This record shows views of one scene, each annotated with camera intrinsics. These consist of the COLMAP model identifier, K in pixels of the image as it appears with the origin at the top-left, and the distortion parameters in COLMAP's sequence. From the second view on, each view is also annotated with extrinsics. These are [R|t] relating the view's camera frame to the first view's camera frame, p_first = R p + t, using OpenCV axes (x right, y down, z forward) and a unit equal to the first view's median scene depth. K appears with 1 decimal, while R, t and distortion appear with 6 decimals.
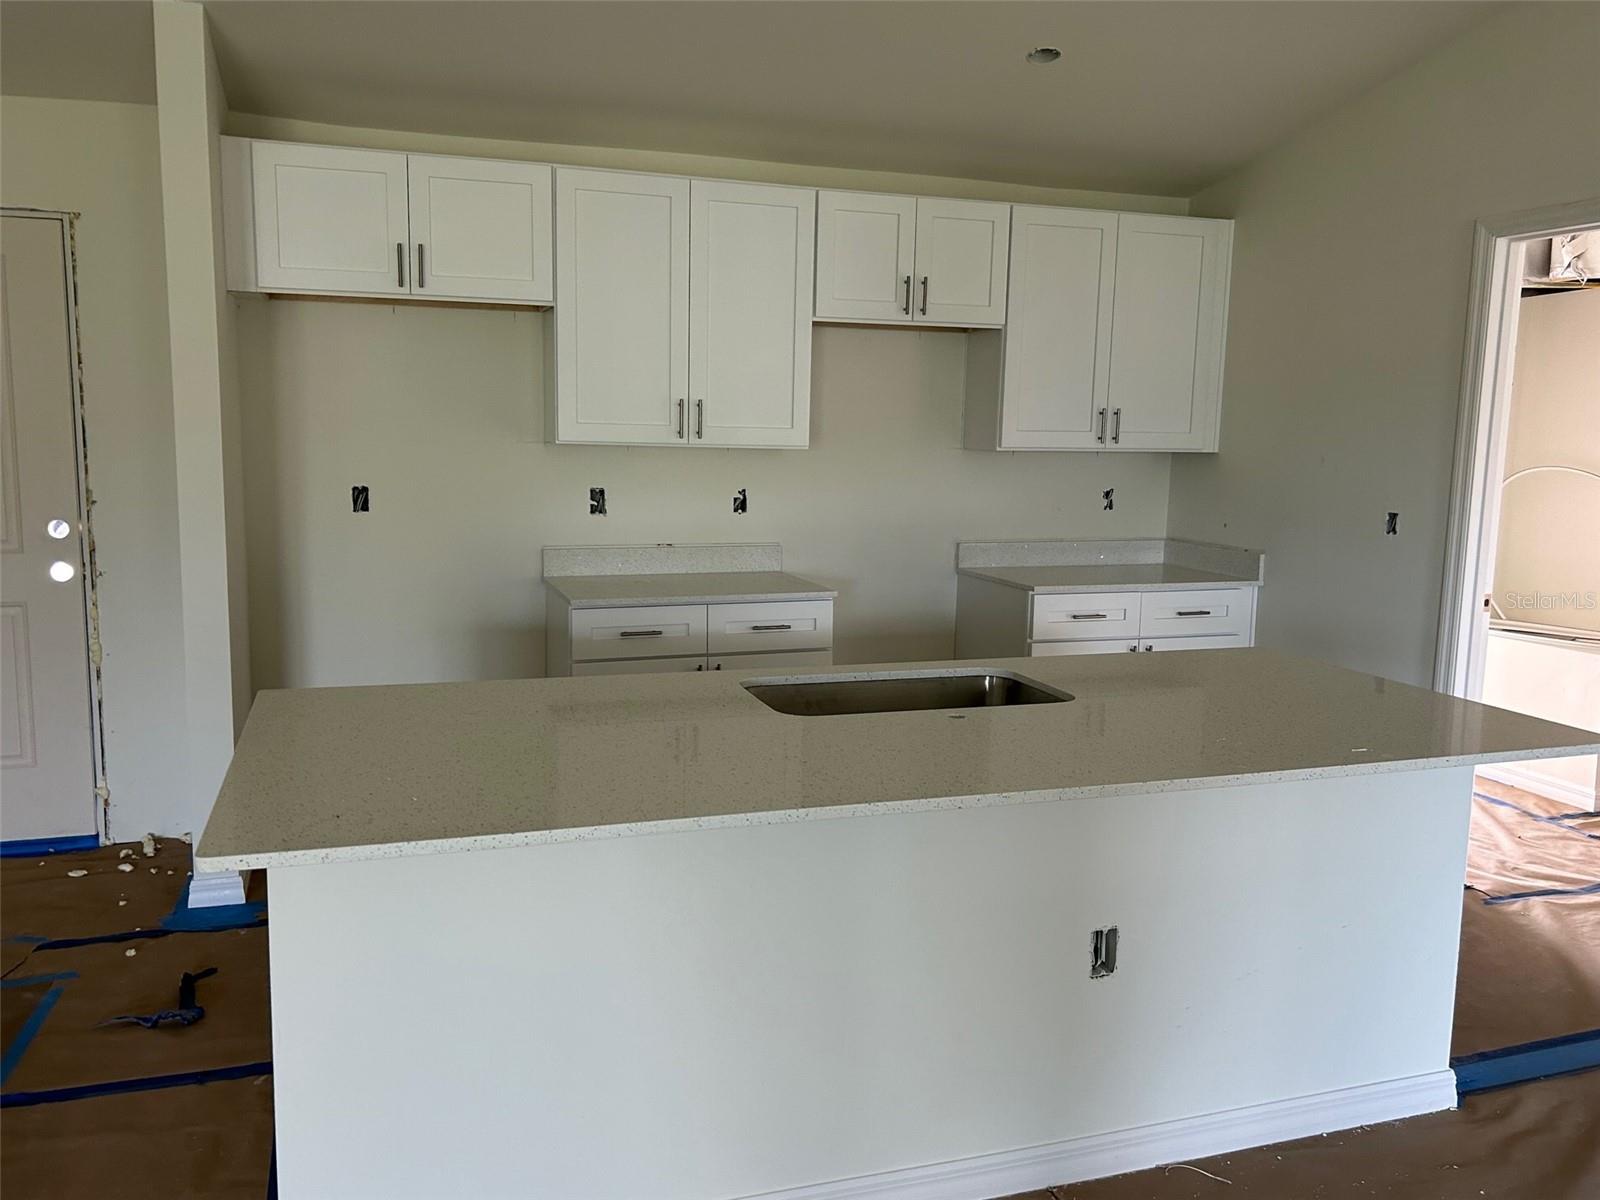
lens RADIAL K [[1264.0, 0, 792.8], [0, 1264.0, 599.9], [0, 0, 1]] dist [0.036597, -0.021164]
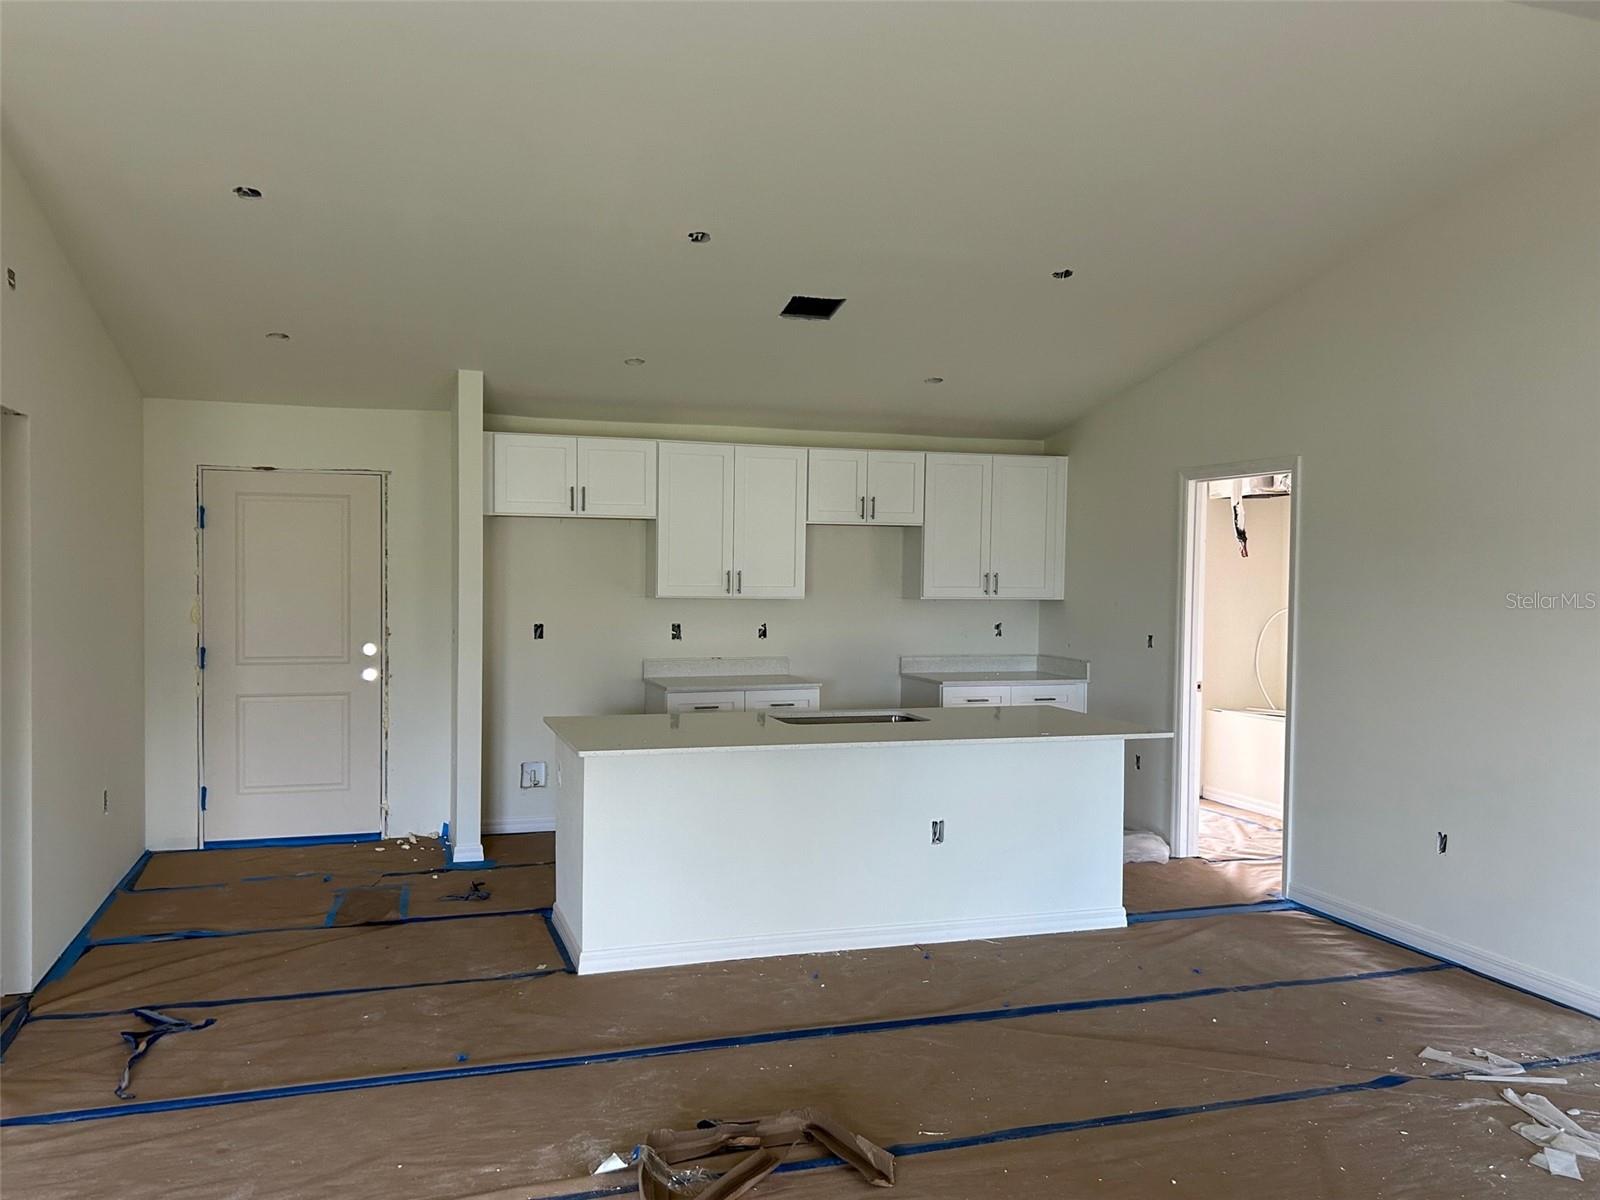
lens RADIAL K [[1264.0, 0, 796.2], [0, 1264.0, 598.8], [0, 0, 1]] dist [0.036597, -0.021164]
pose [[0.999971, -0.006930, -0.003240, 0.007207], [0.006520, 0.993590, -0.112854, 0.069684], [0.004002, 0.112830, 0.993606, -0.674172]]
